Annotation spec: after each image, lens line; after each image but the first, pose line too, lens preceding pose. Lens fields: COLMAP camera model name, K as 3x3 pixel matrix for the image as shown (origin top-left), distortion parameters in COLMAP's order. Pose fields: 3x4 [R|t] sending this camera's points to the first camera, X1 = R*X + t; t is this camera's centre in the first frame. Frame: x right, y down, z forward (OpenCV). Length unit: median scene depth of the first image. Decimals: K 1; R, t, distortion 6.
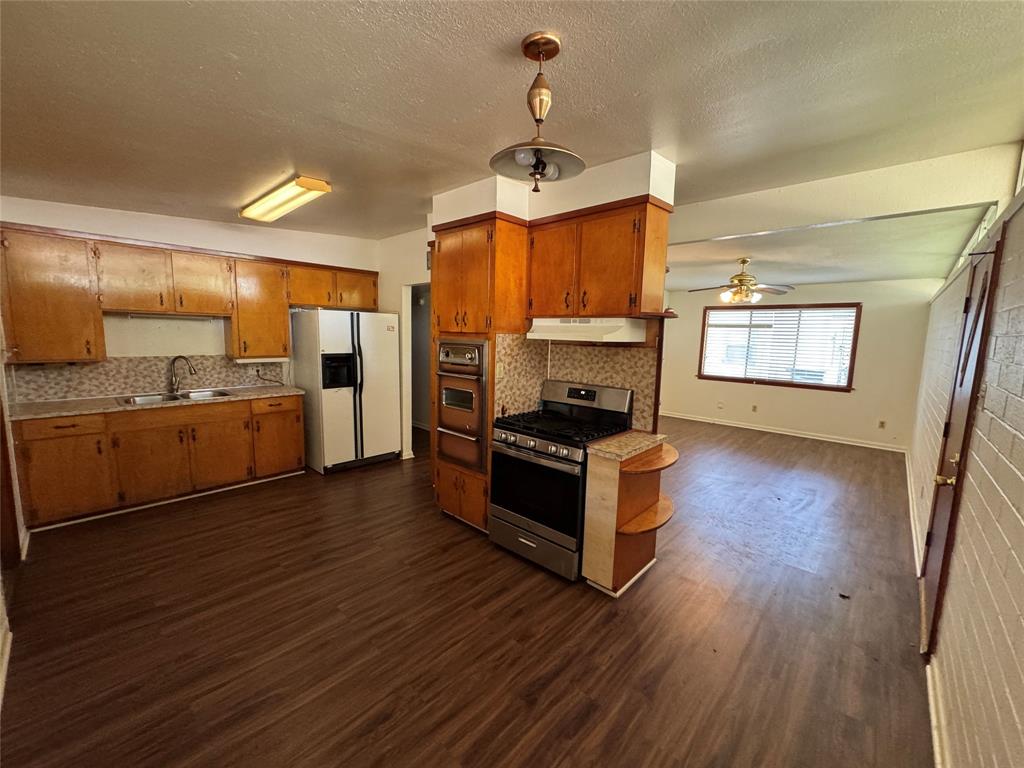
lens RADIAL K [[412.3, 0, 512.0], [0, 412.3, 384.0], [0, 0, 1]] dist [0.000060, 0.000028]
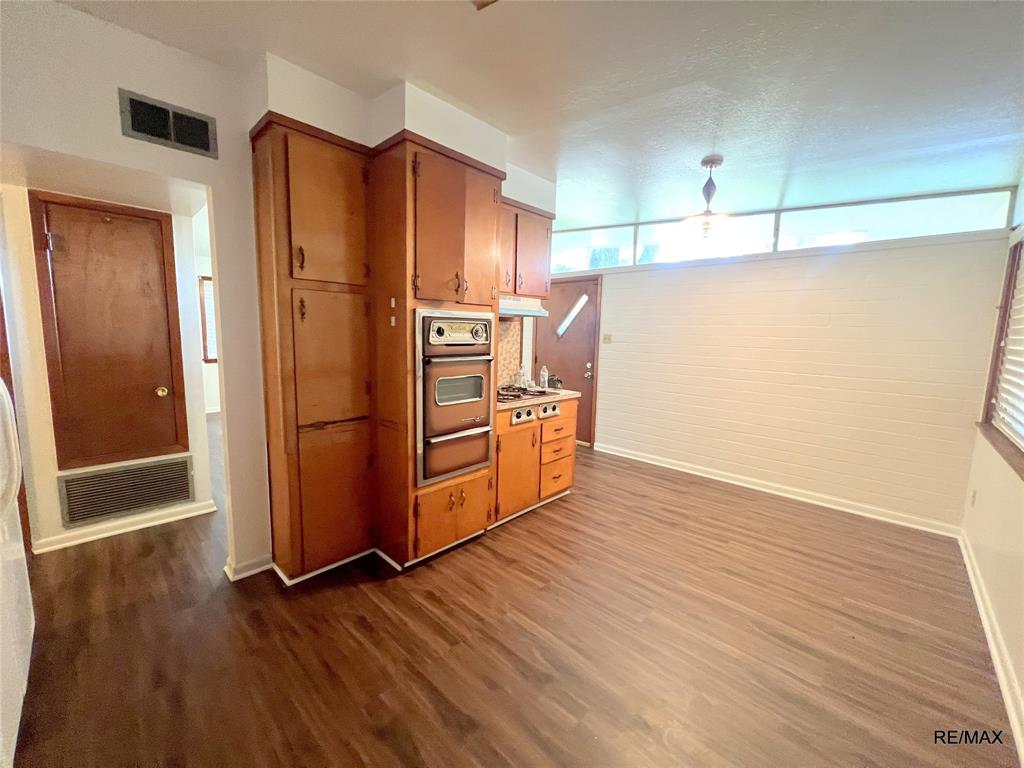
lens RADIAL K [[408.9, 0, 512.0], [0, 408.9, 384.0], [0, 0, 1]] dist [0.001612, 0.000150]
pose [[0.010344, -0.148579, 0.988846, -1.026285], [0.107717, 0.983310, 0.146621, -0.088097], [-0.994128, 0.104999, 0.026176, 1.023817]]
